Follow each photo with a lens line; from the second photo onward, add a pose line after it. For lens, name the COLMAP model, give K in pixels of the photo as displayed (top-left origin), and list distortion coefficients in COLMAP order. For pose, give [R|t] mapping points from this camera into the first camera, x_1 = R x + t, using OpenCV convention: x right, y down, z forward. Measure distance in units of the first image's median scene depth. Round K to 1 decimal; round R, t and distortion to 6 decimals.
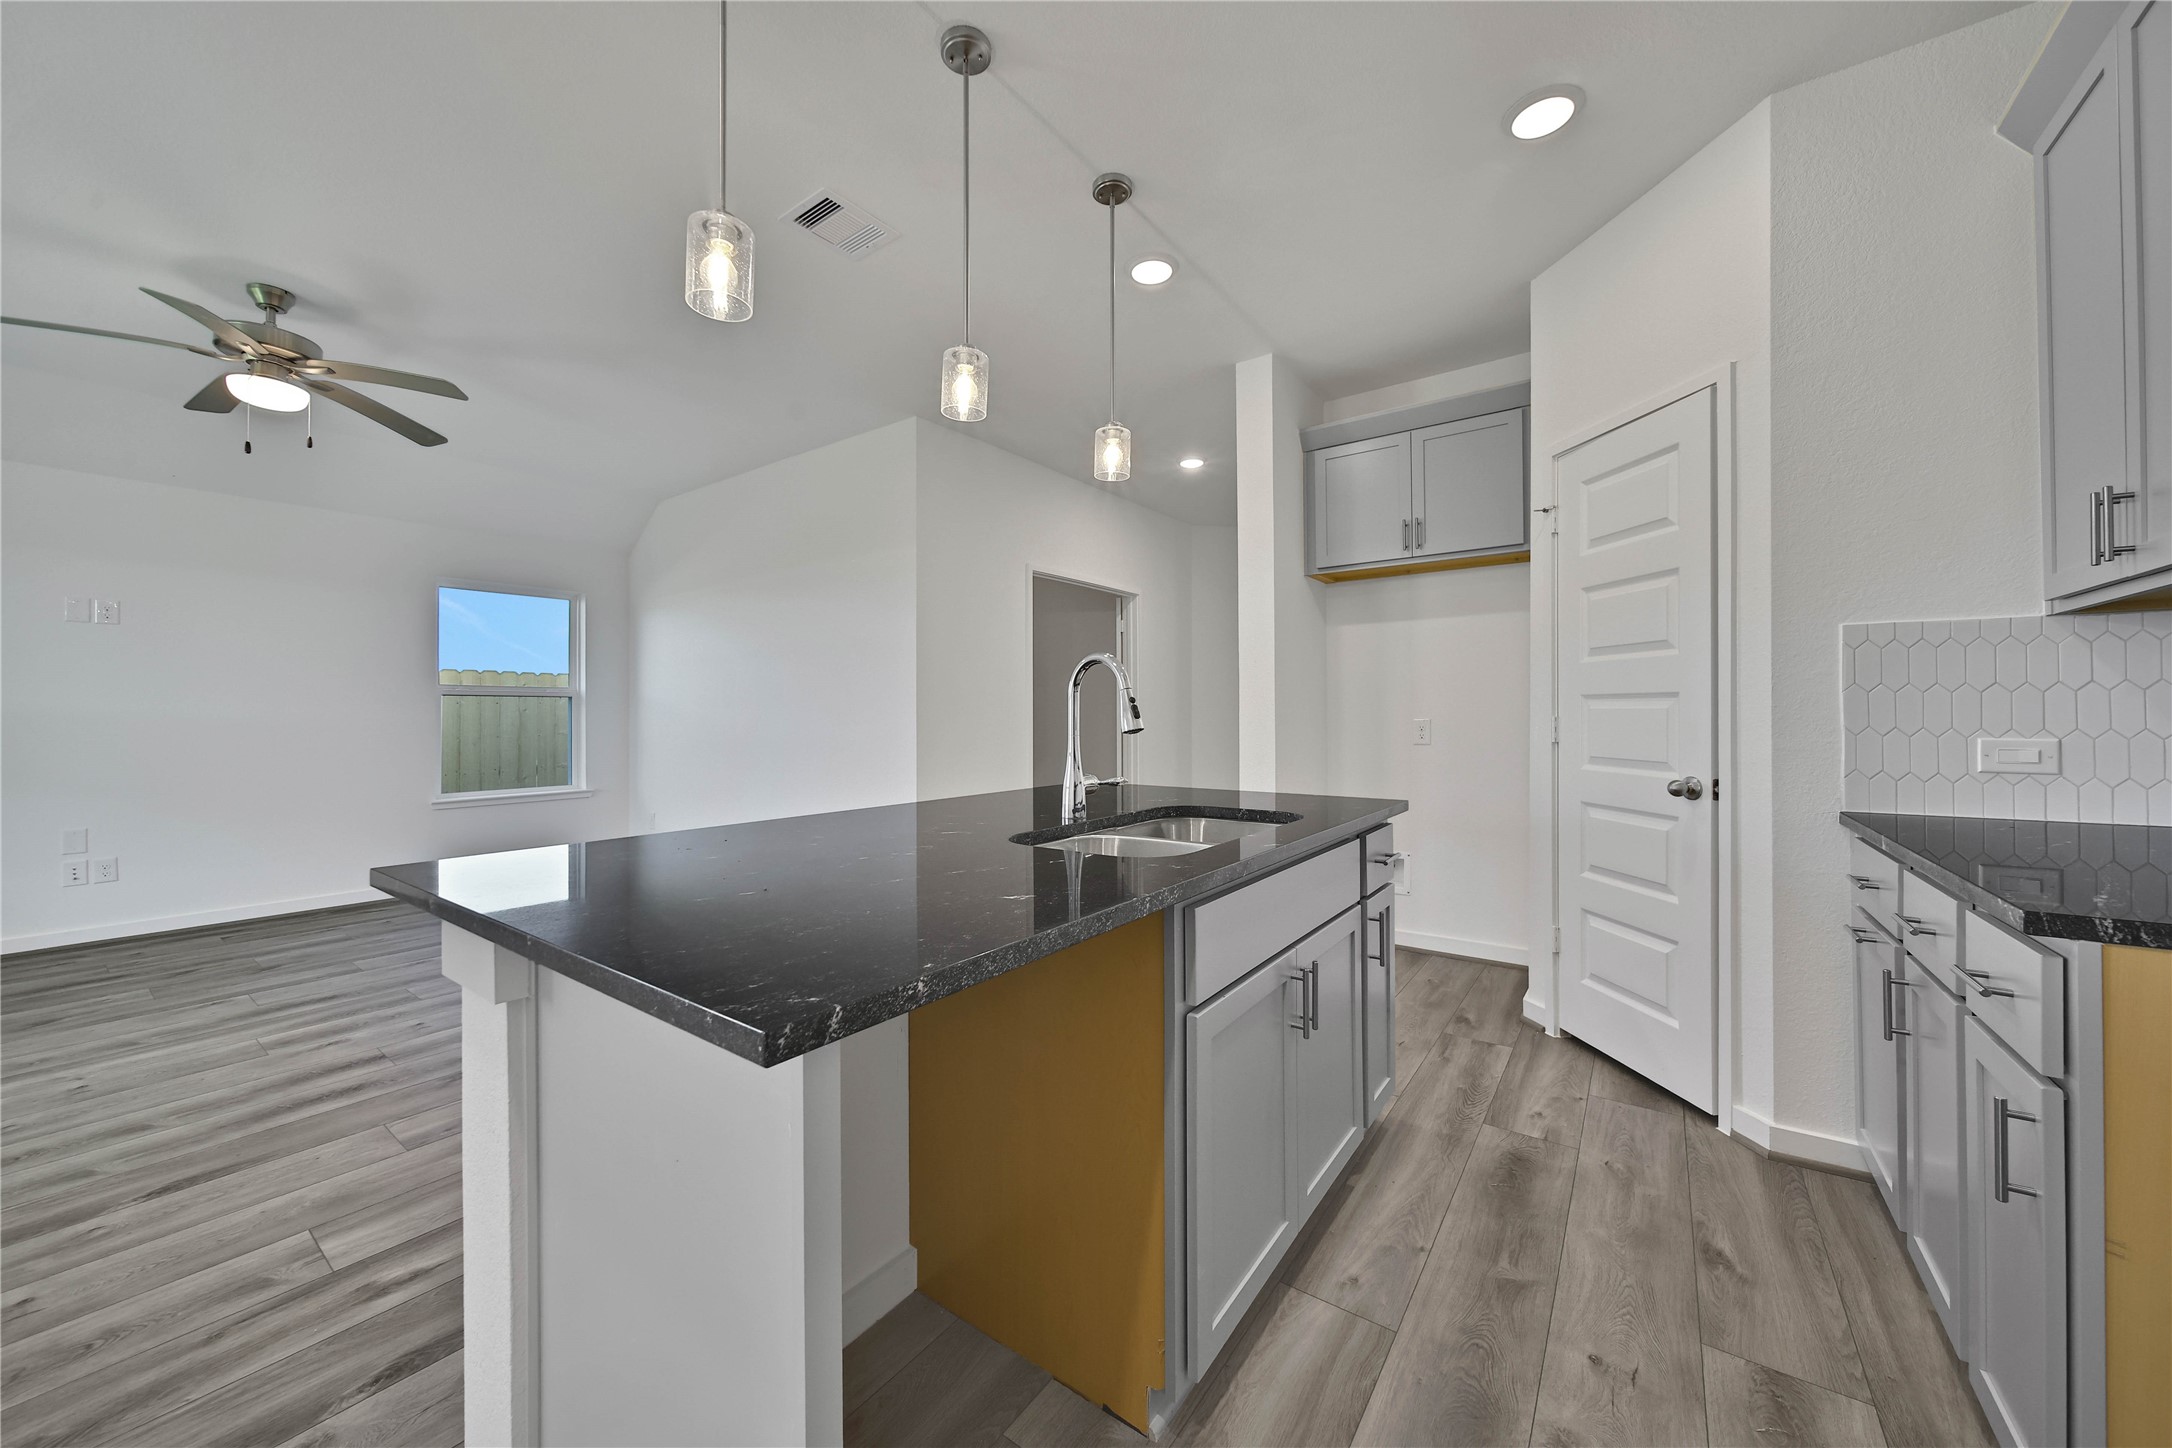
lens RADIAL K [[781.6, 0, 1073.3], [0, 781.6, 712.3], [0, 0, 1]] dist [-0.008460, -0.000103]
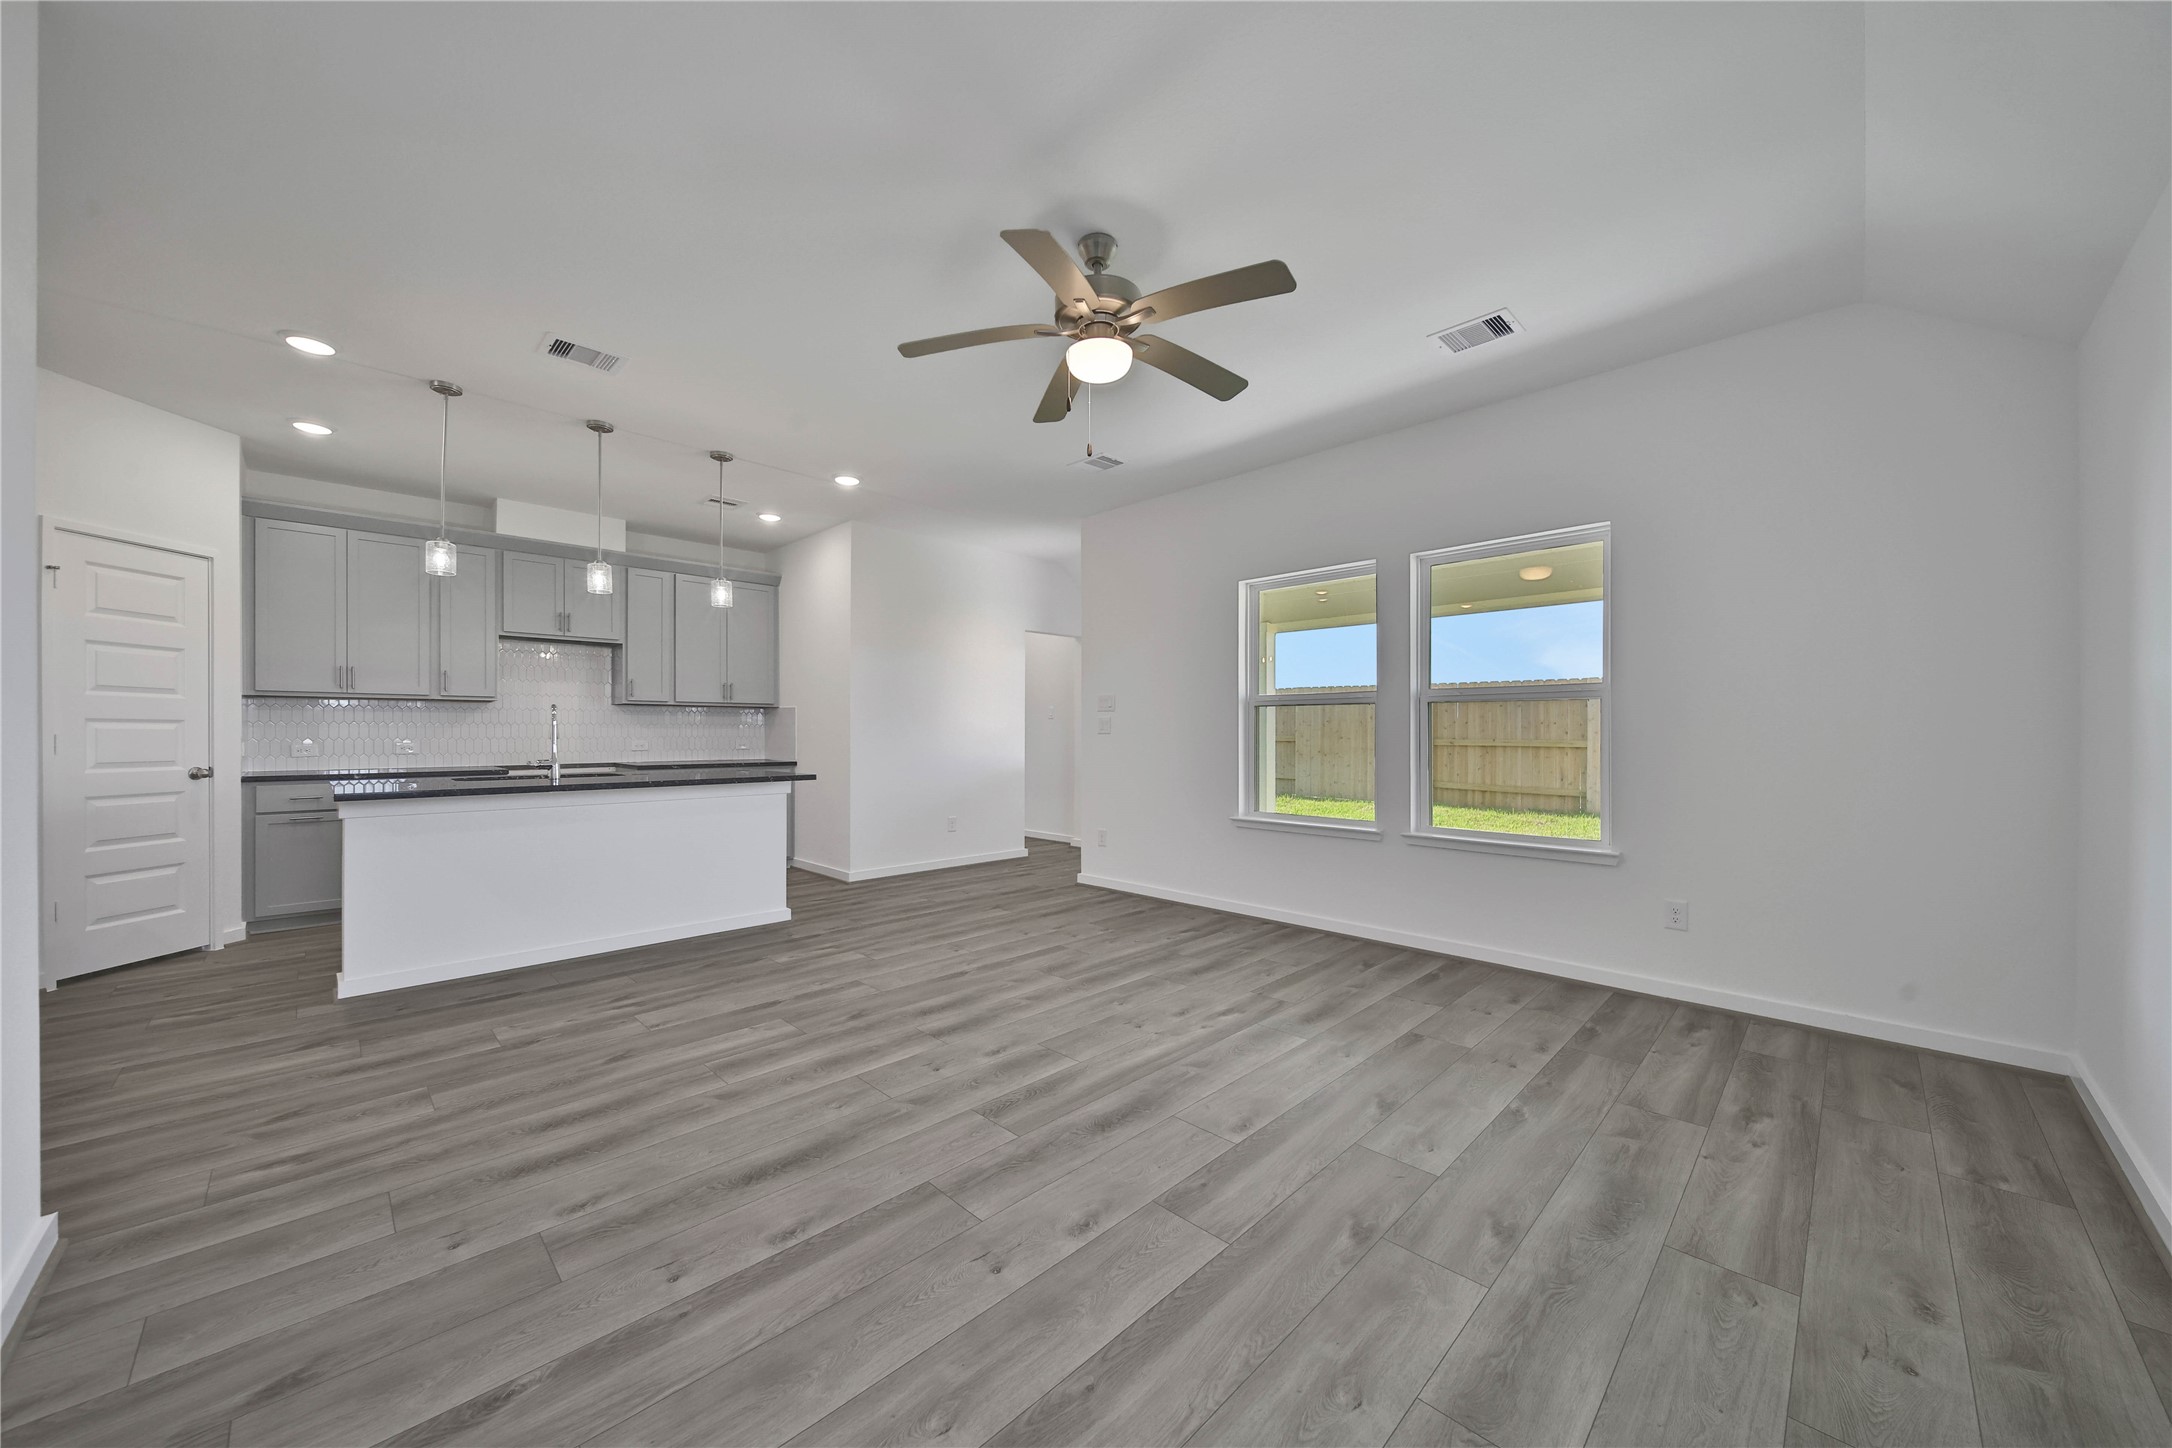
lens RADIAL K [[780.9, 0, 1080.9], [0, 780.9, 735.8], [0, 0, 1]] dist [-0.001472, -0.000412]
pose [[-0.987531, 0.001989, 0.157413, -1.439552], [0.001679, 0.999996, -0.002107, 0.016441], [-0.157417, -0.001816, -0.987531, 2.338123]]
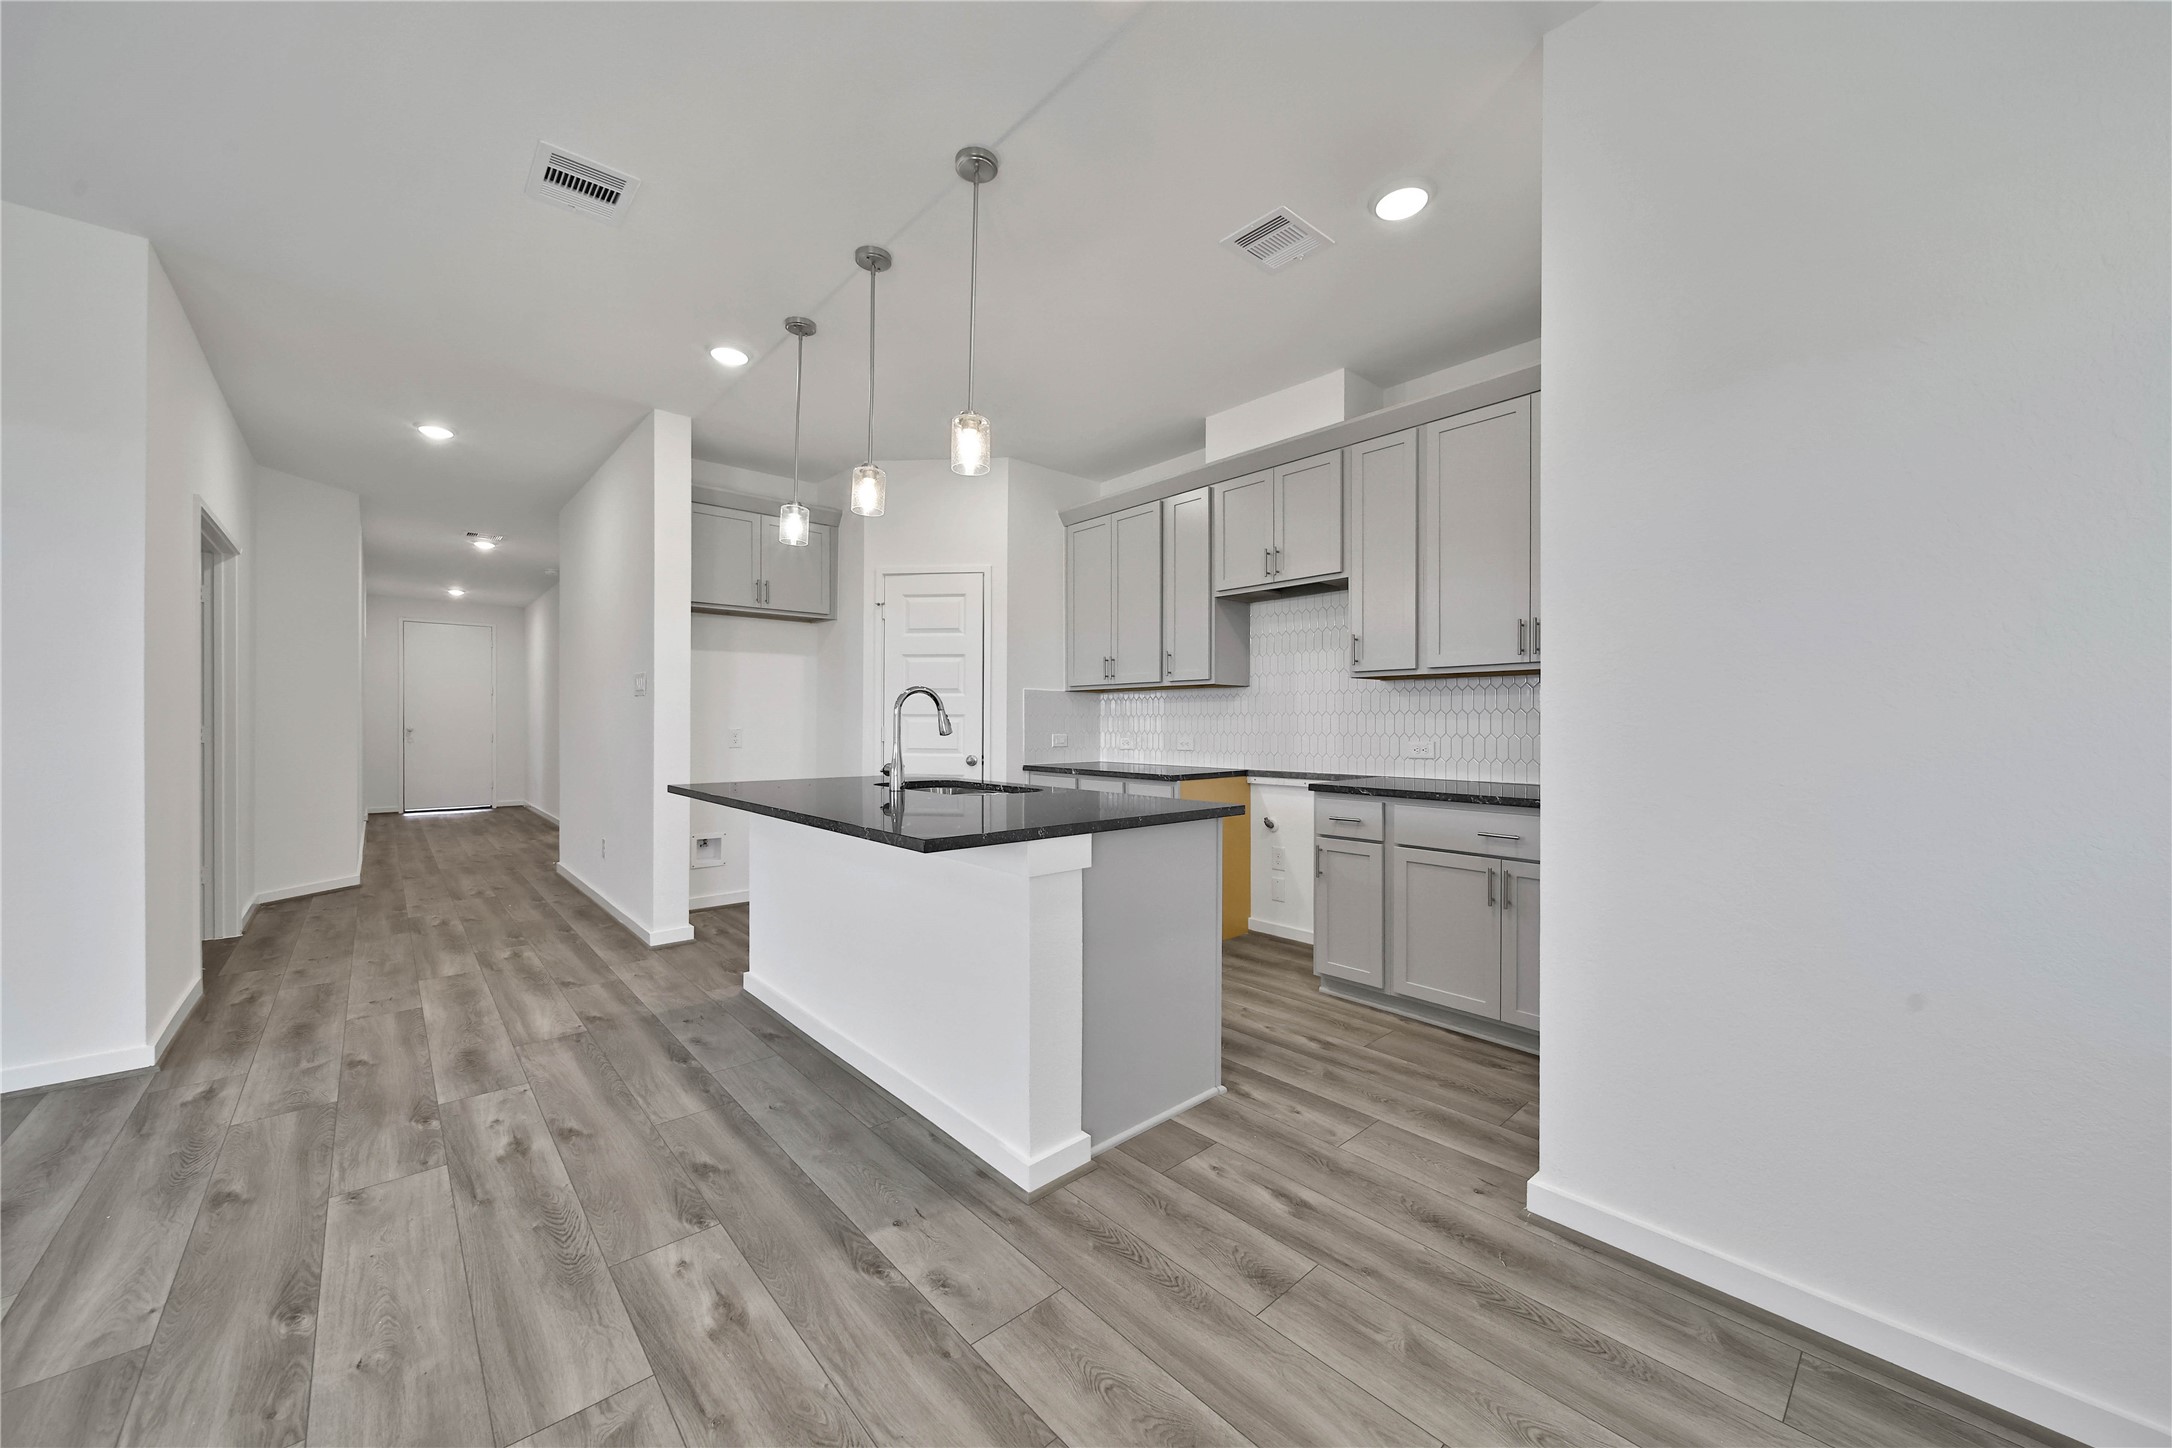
lens RADIAL K [[795.0, 0, 1080.1], [0, 795.0, 727.4], [0, 0, 1]] dist [-0.001867, -0.000362]
pose [[0.212038, 0.001378, 0.977260, -1.173803], [-0.009392, 0.999956, 0.000628, 0.003481], [-0.977216, -0.009311, 0.212041, 0.246560]]
